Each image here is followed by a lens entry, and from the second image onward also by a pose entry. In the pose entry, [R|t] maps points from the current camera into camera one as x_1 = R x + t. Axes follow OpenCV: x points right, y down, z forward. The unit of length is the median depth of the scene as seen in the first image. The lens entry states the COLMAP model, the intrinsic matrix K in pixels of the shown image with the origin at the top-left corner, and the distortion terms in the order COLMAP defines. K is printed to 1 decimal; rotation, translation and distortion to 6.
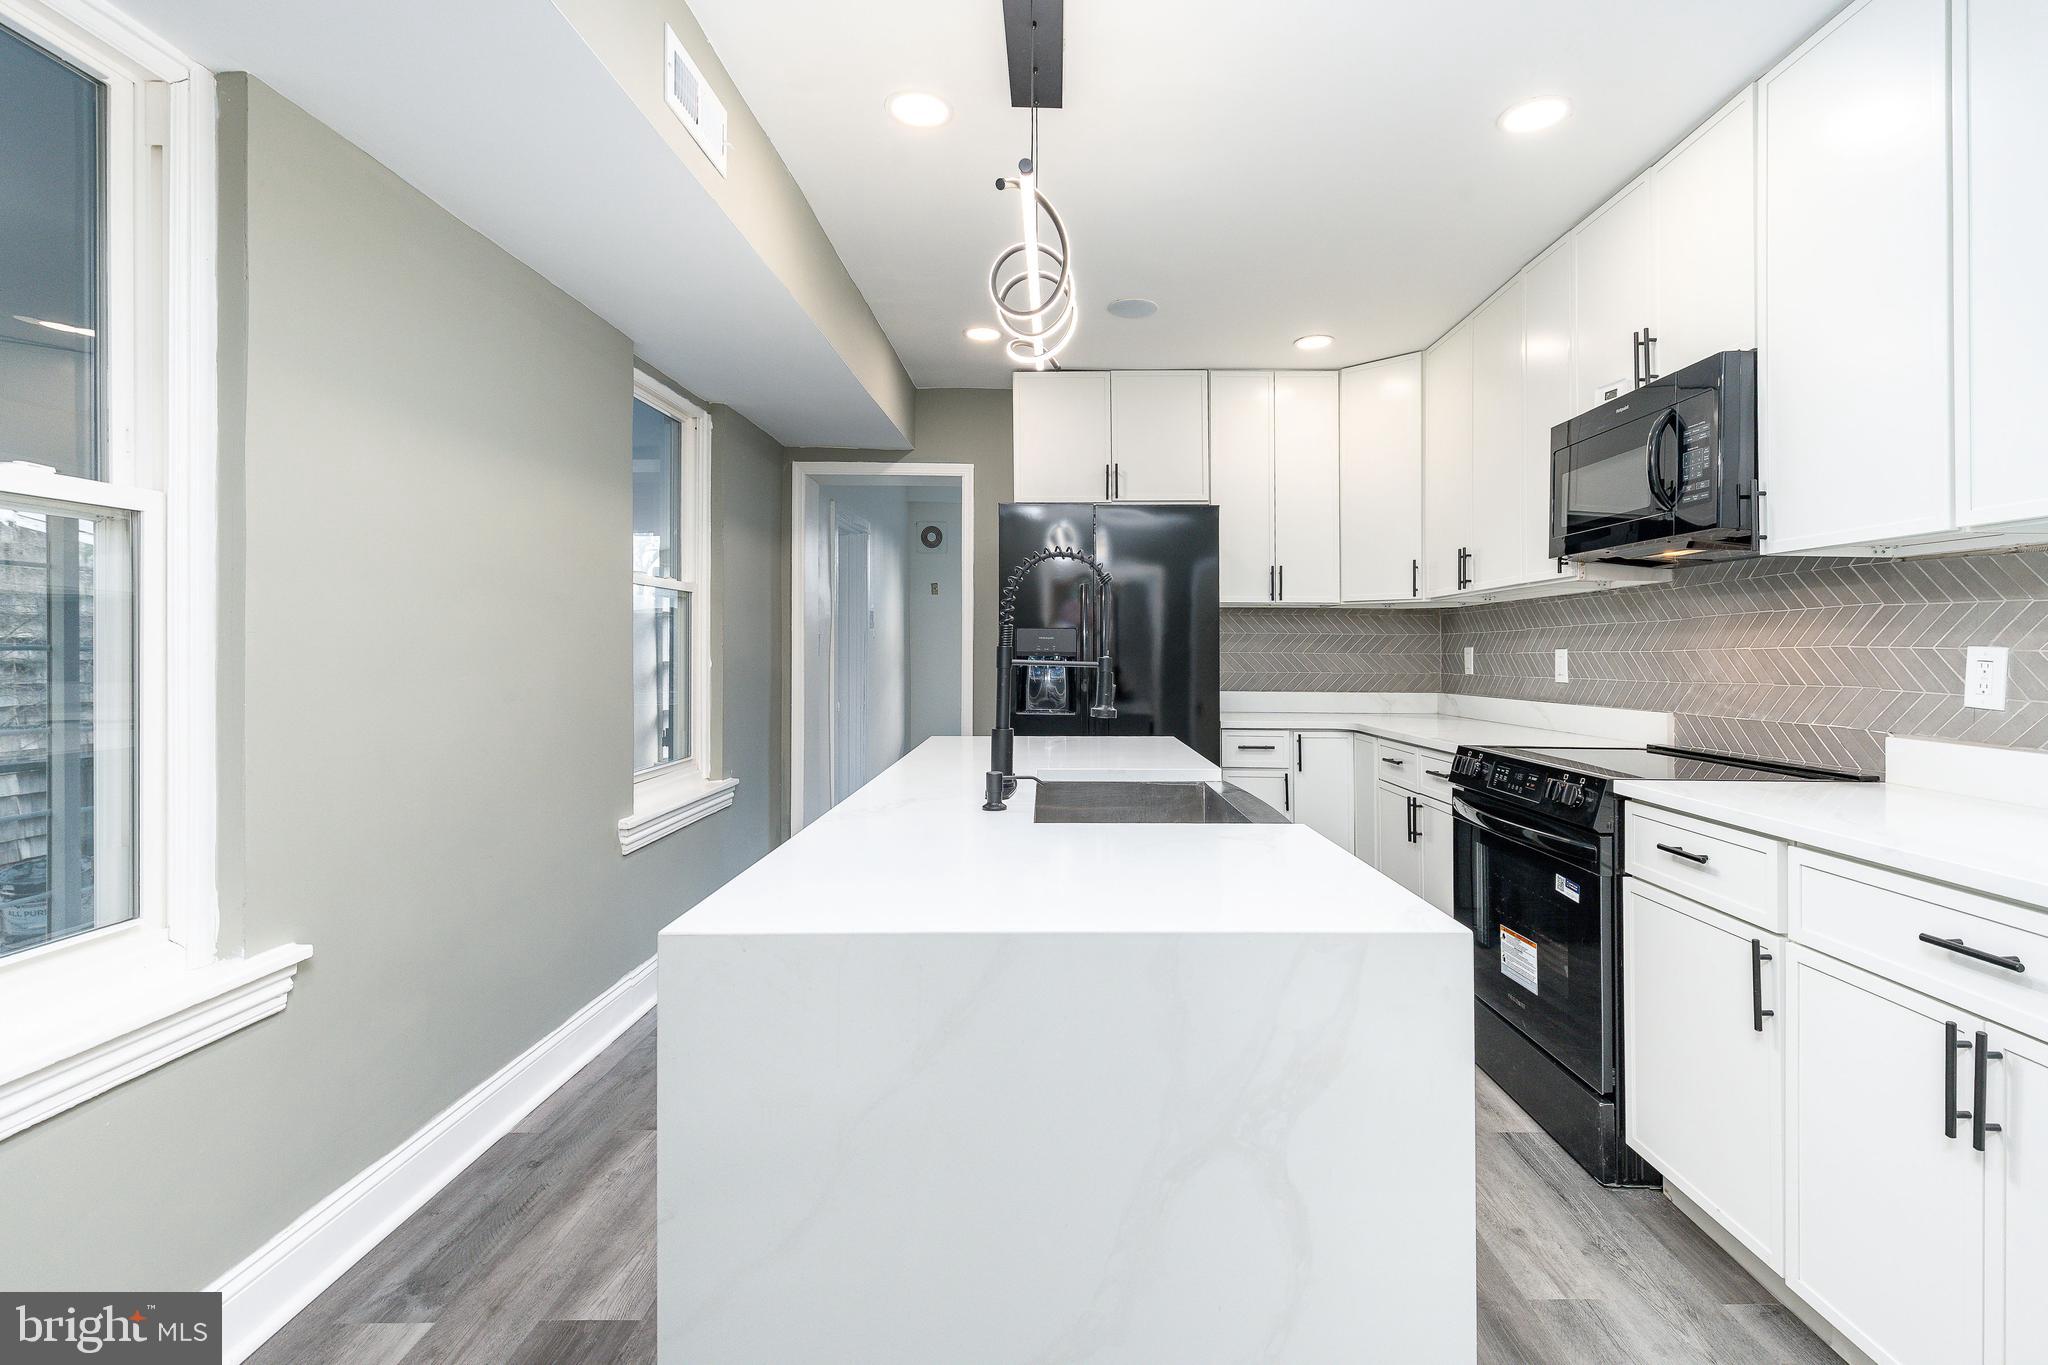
lens RADIAL K [[718.3, 0, 1165.9], [0, 718.3, 642.2], [0, 0, 1]] dist [0.002630, 0.000040]
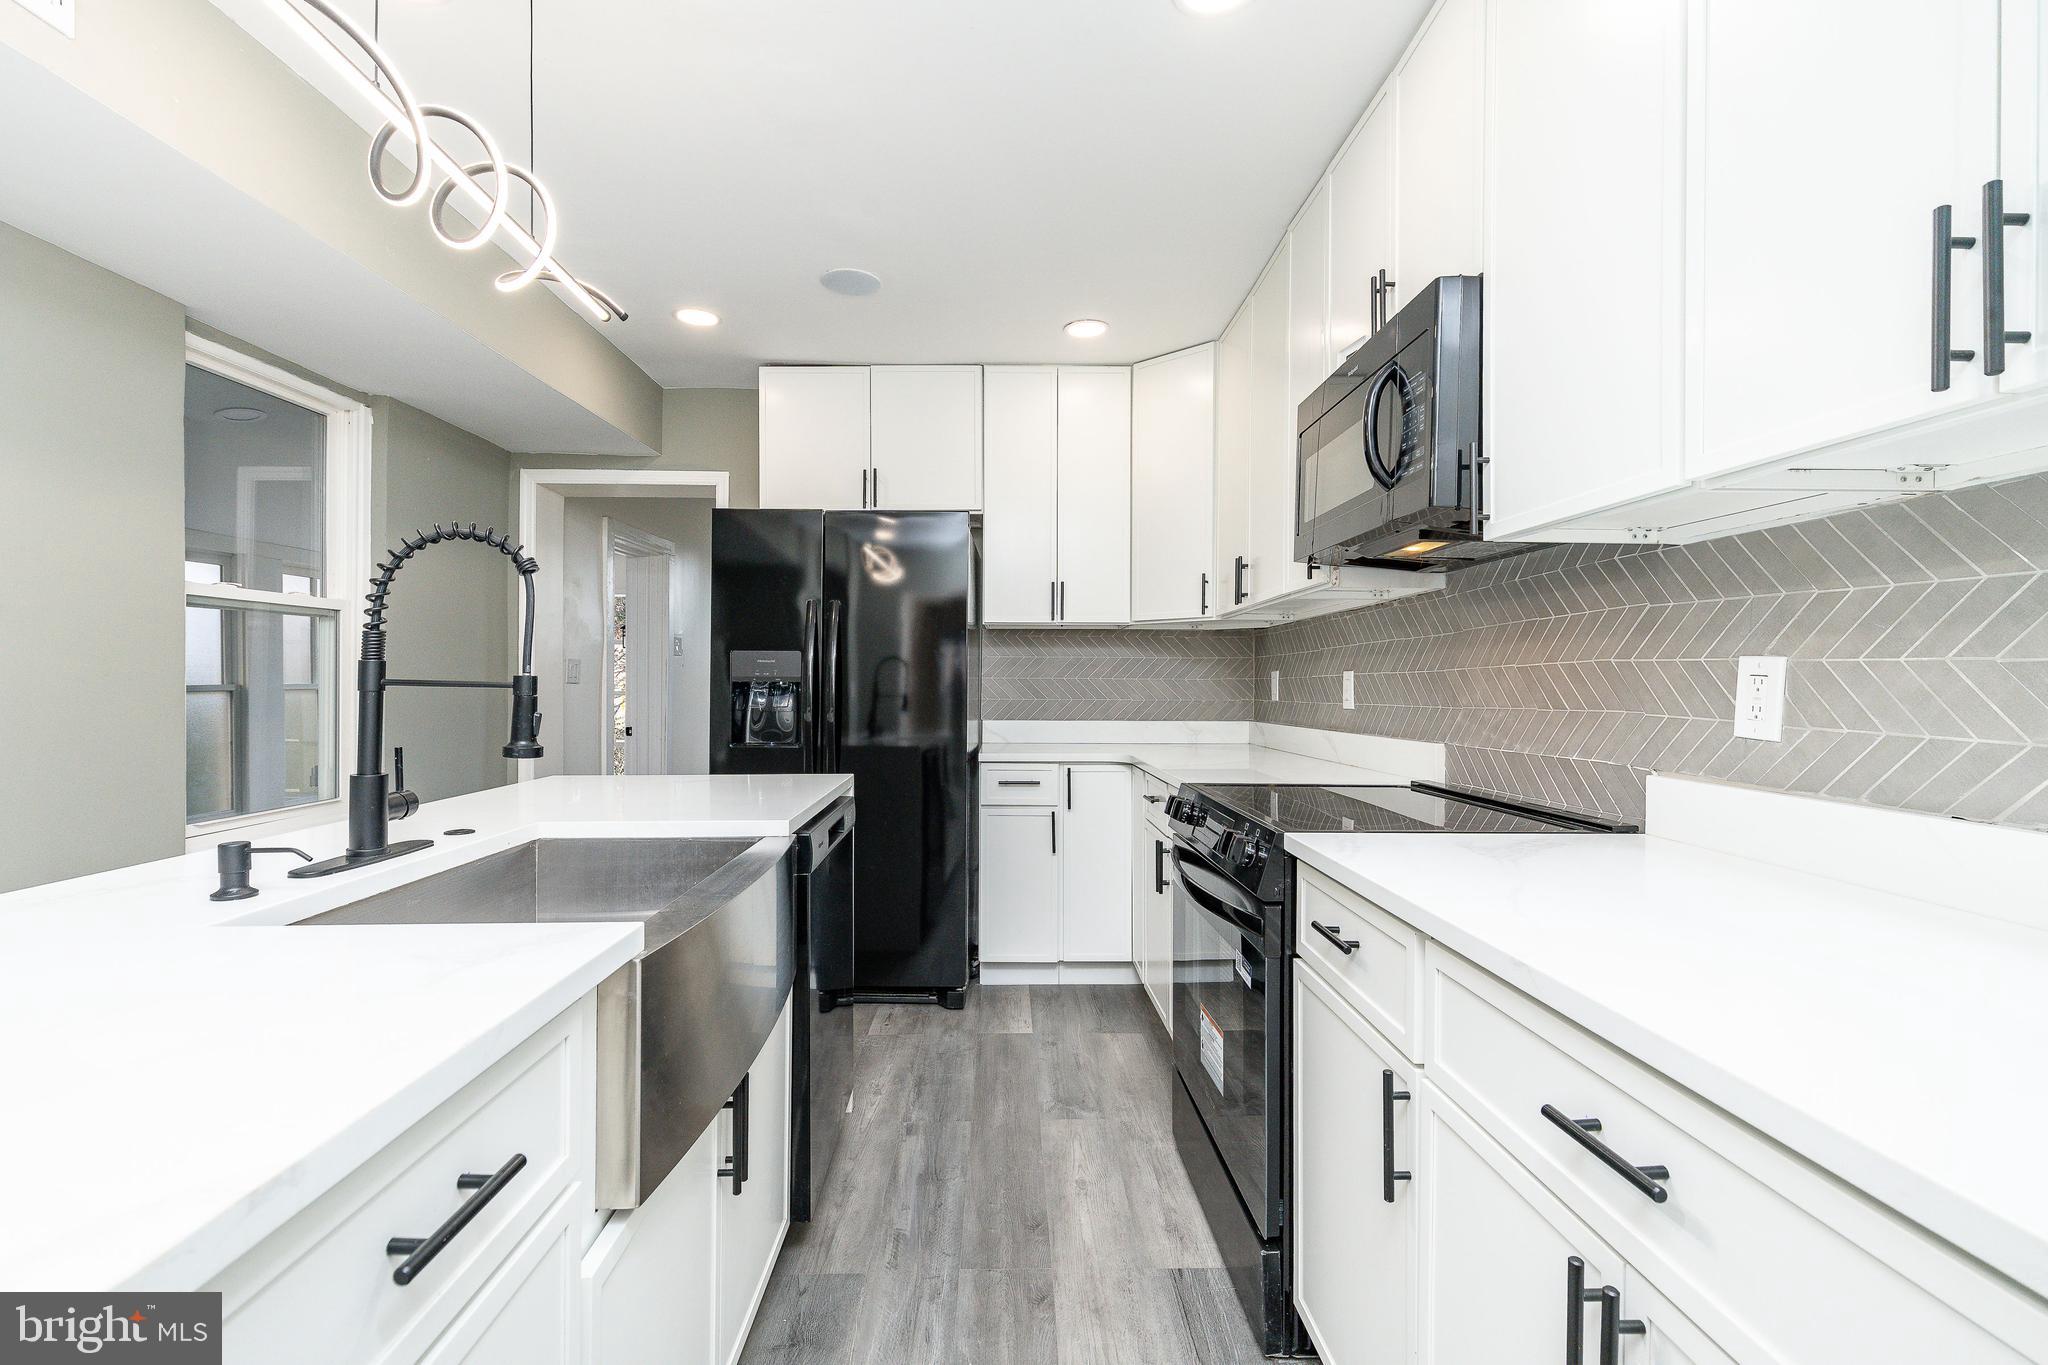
lens RADIAL K [[736.6, 0, 1024.0], [0, 736.6, 682.5], [0, 0, 1]] dist [0.002217, 0.000095]
pose [[0.999970, -0.005214, -0.005673, 0.262463], [0.005309, 0.999845, 0.016799, 0.011376], [0.005585, -0.016828, 0.999843, 0.159344]]
